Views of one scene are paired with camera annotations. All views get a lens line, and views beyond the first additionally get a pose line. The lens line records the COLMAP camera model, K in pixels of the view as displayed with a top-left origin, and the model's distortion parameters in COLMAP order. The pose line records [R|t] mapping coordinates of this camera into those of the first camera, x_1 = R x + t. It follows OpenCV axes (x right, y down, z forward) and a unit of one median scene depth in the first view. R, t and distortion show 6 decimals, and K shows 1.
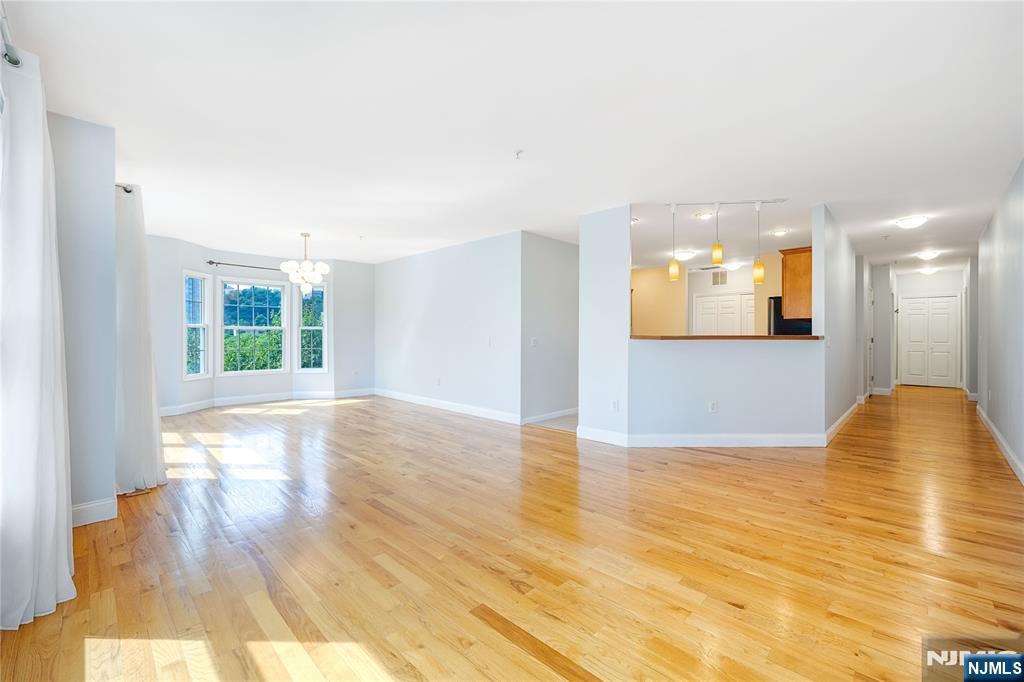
lens RADIAL K [[419.2, 0, 512.7], [0, 419.2, 339.6], [0, 0, 1]] dist [-0.002903, 0.000295]
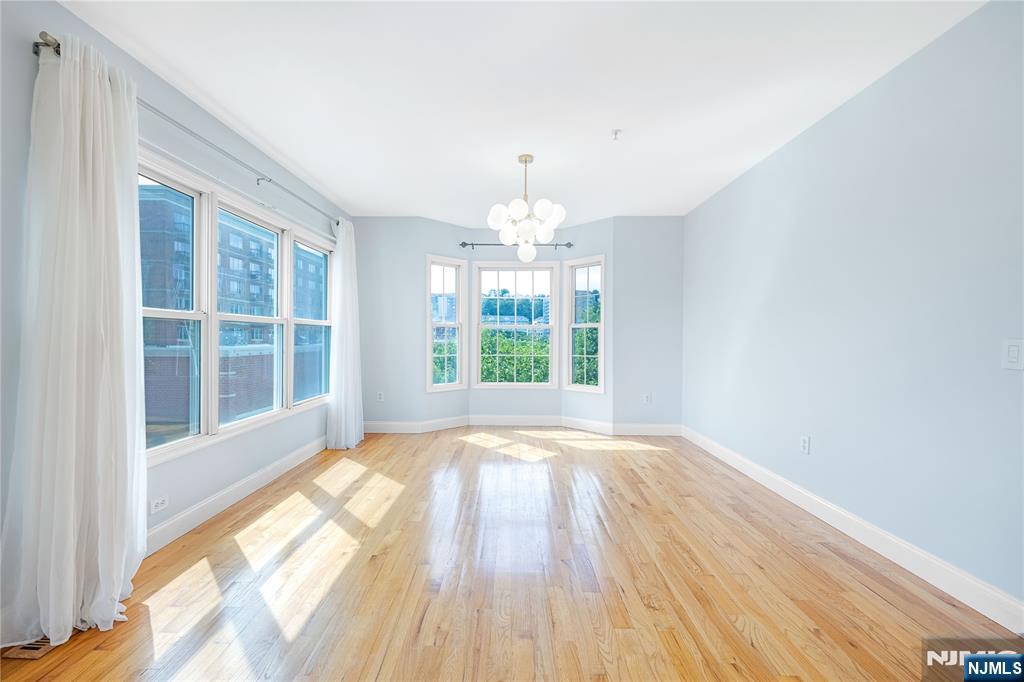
lens RADIAL K [[419.2, 0, 513.6], [0, 419.2, 340.4], [0, 0, 1]] dist [-0.002903, 0.000295]
pose [[0.703704, 0.010232, -0.710419, -0.079083], [-0.009788, 0.999941, 0.004707, -0.006140], [0.710426, 0.003641, 0.703763, 0.449655]]
